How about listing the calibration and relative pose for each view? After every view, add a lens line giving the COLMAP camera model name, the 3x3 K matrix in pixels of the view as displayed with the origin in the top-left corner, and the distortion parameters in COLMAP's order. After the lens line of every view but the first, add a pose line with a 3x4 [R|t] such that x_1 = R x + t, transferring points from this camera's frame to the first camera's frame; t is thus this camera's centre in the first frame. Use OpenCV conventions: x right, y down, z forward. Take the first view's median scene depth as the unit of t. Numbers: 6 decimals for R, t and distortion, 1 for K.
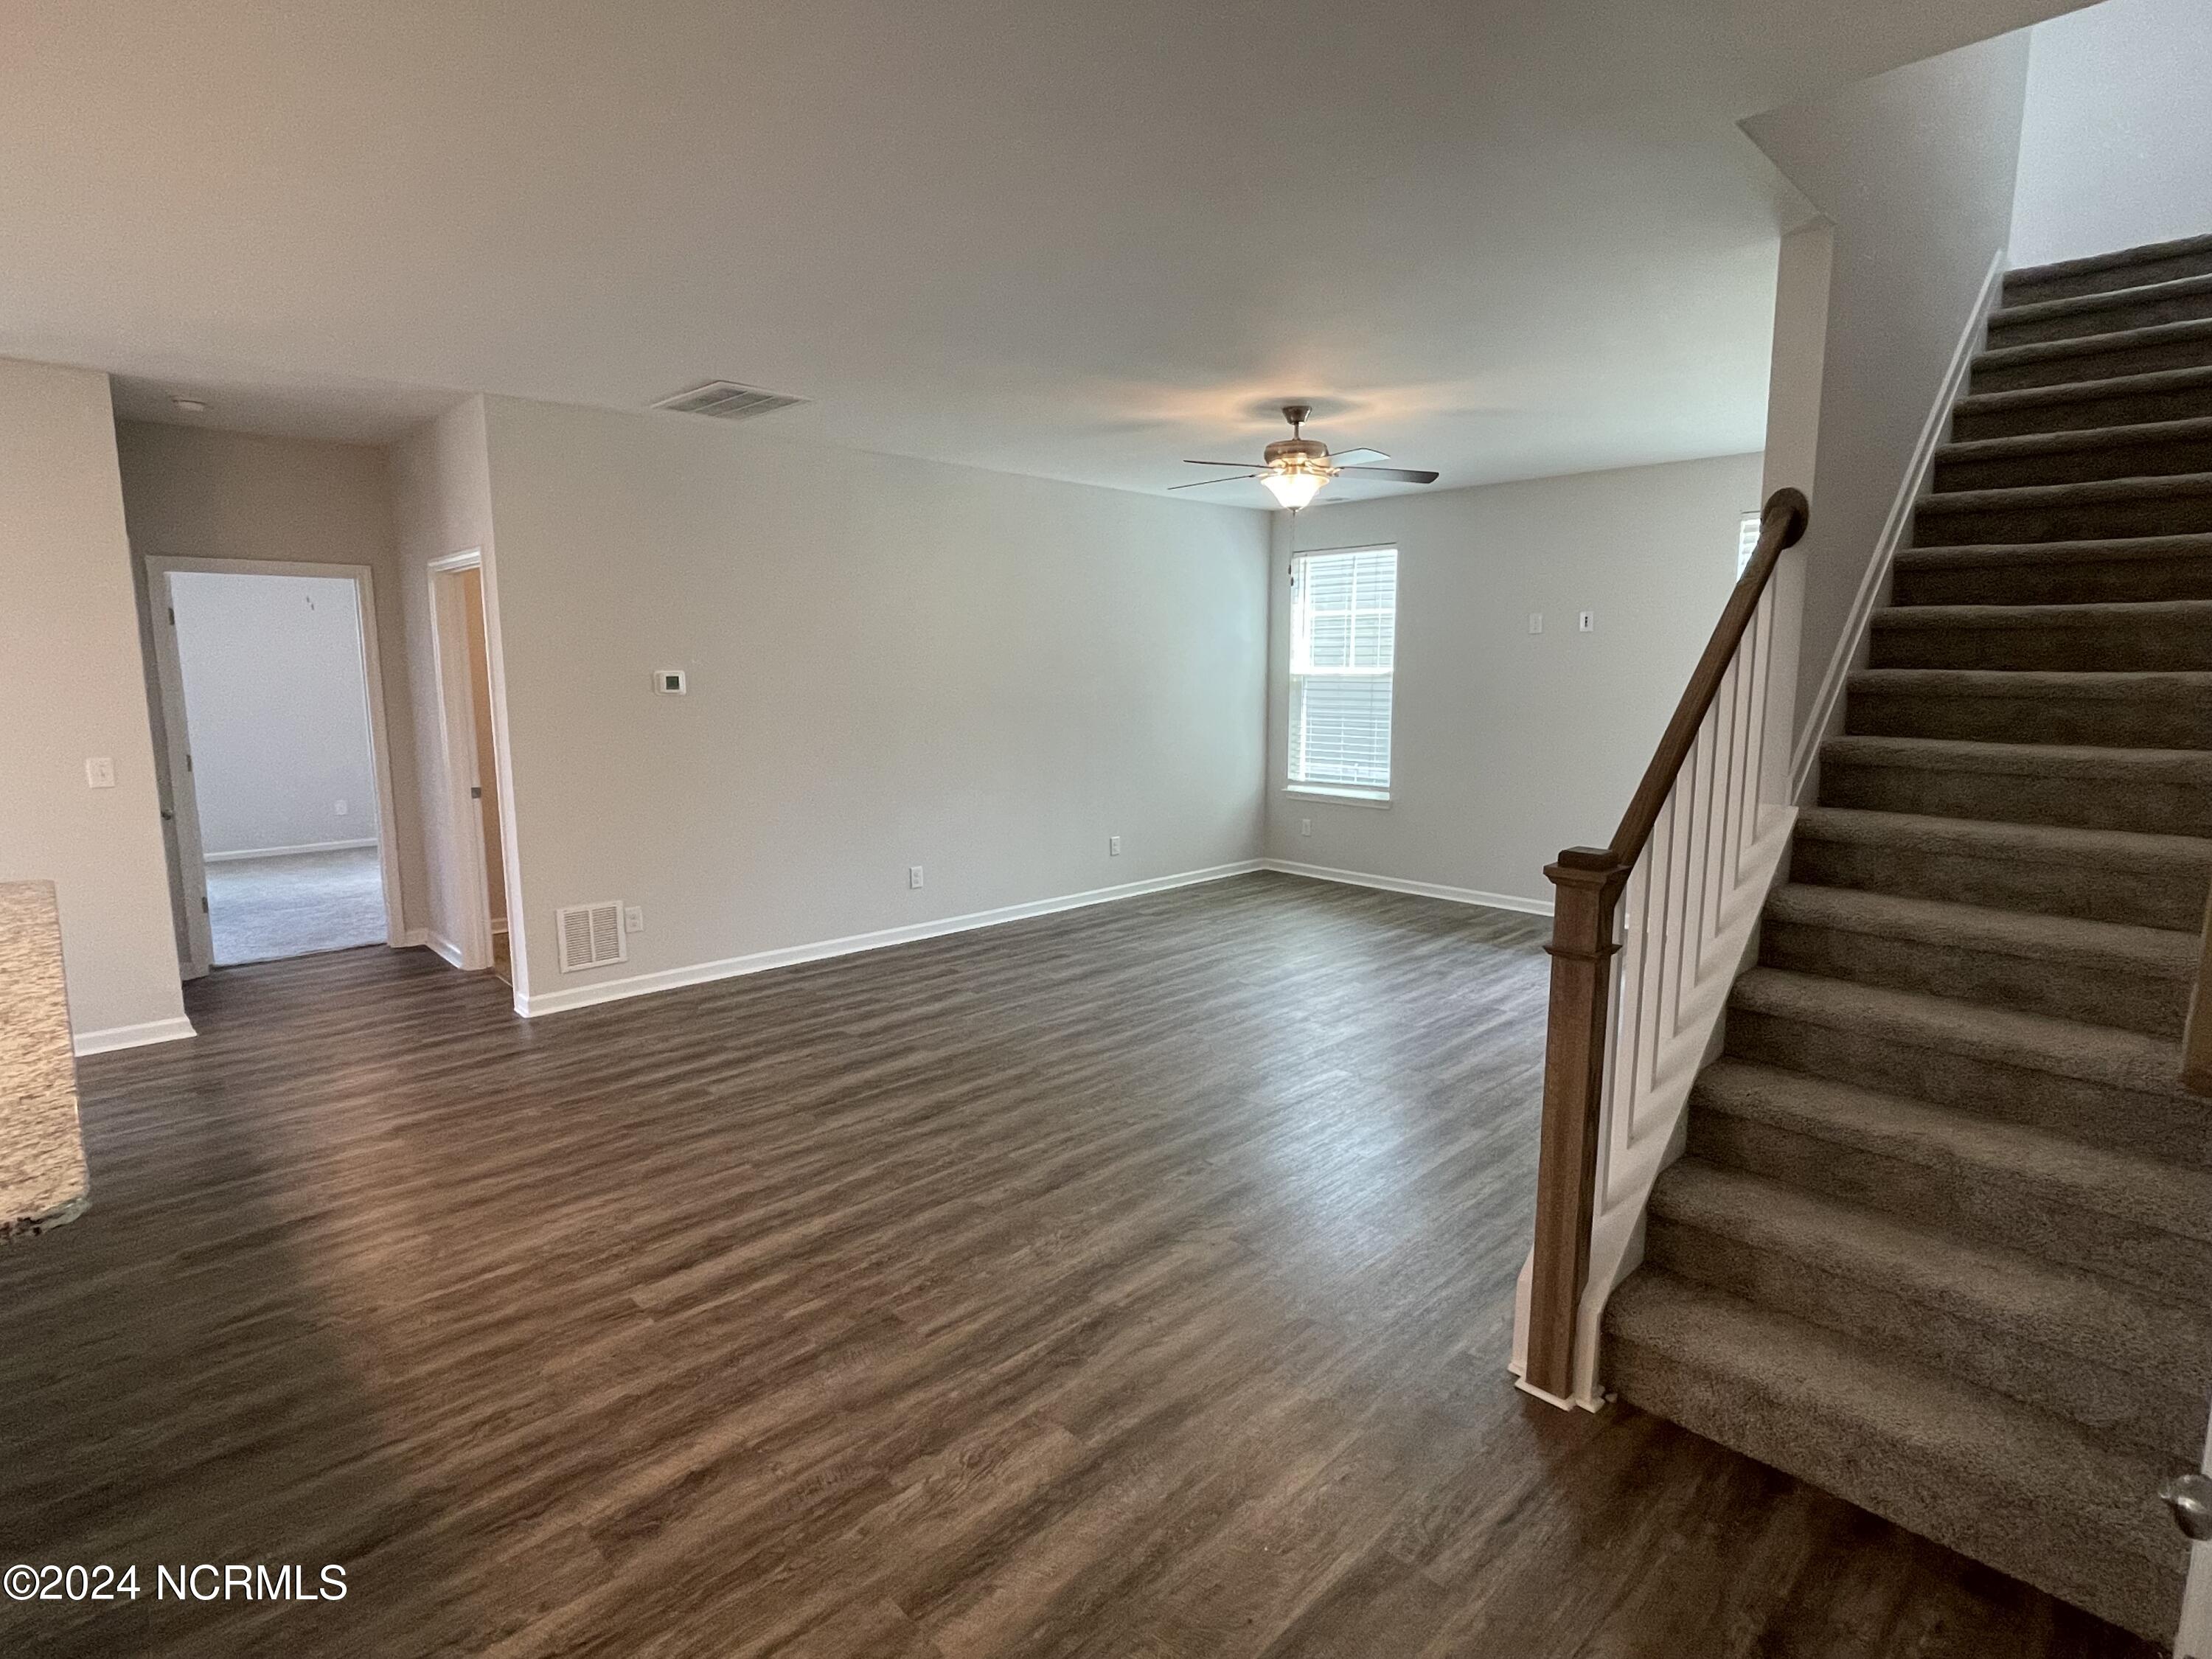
lens RADIAL K [[1109.0, 0, 1110.4], [0, 1109.0, 827.2], [0, 0, 1]] dist [-0.000209, 0.000204]
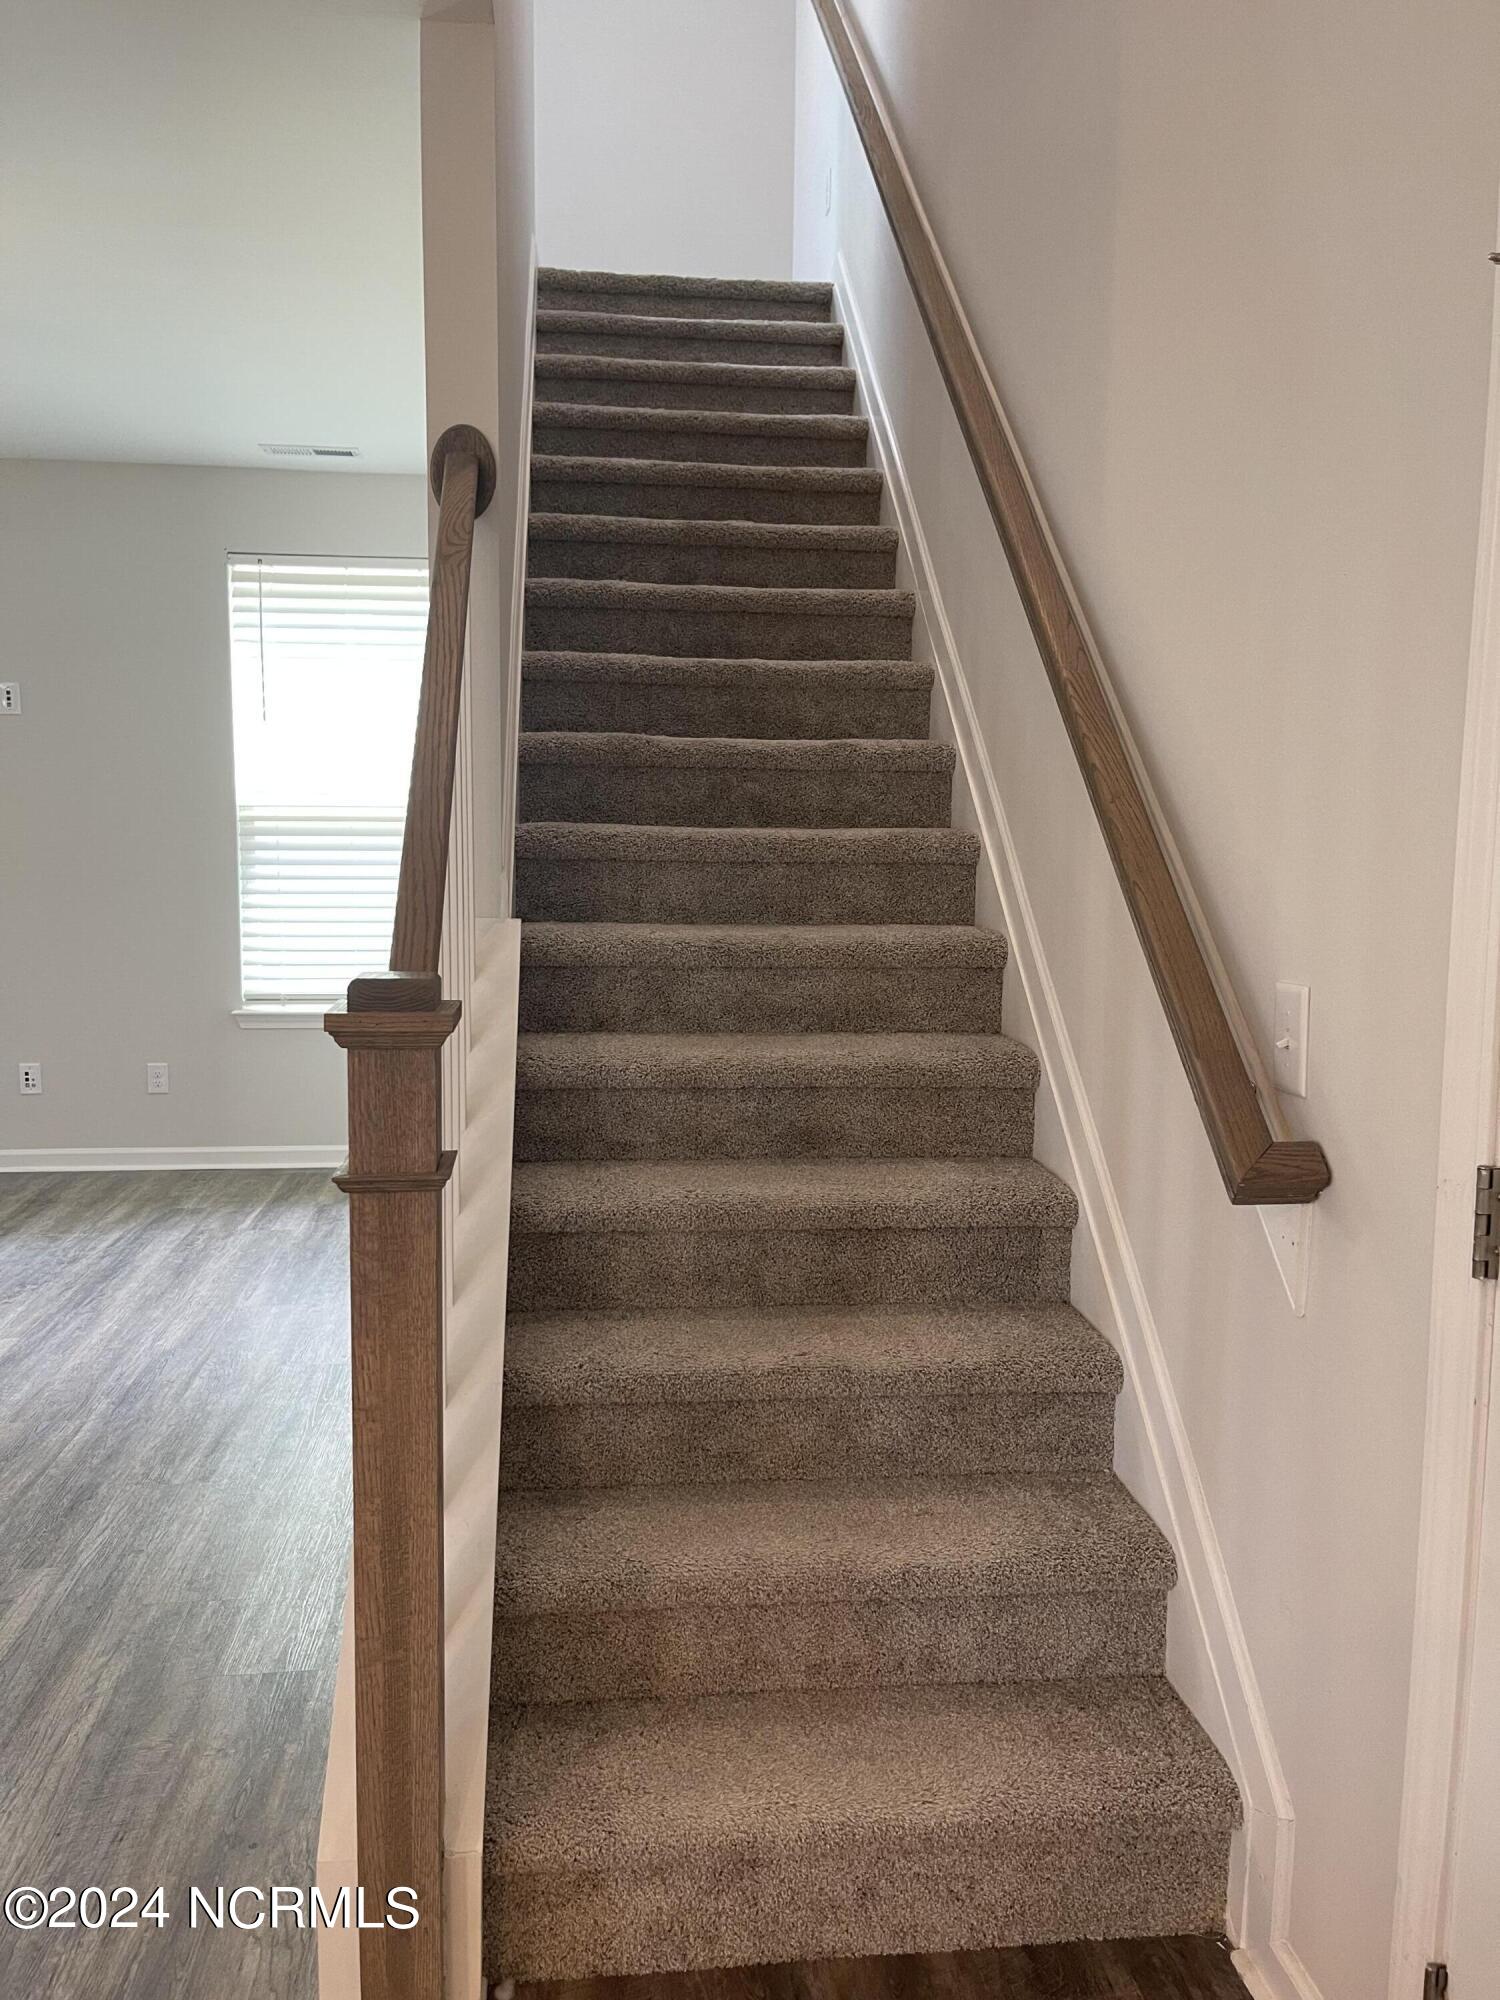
lens RADIAL K [[1507.3, 0, 739.9], [0, 1507.3, 1013.9], [0, 0, 1]] dist [0.056147, -0.070271]
pose [[0.620057, -0.088196, 0.779584, -0.011758], [0.104862, 0.994062, 0.029057, 0.031237], [-0.777517, 0.063732, 0.625624, 0.396624]]
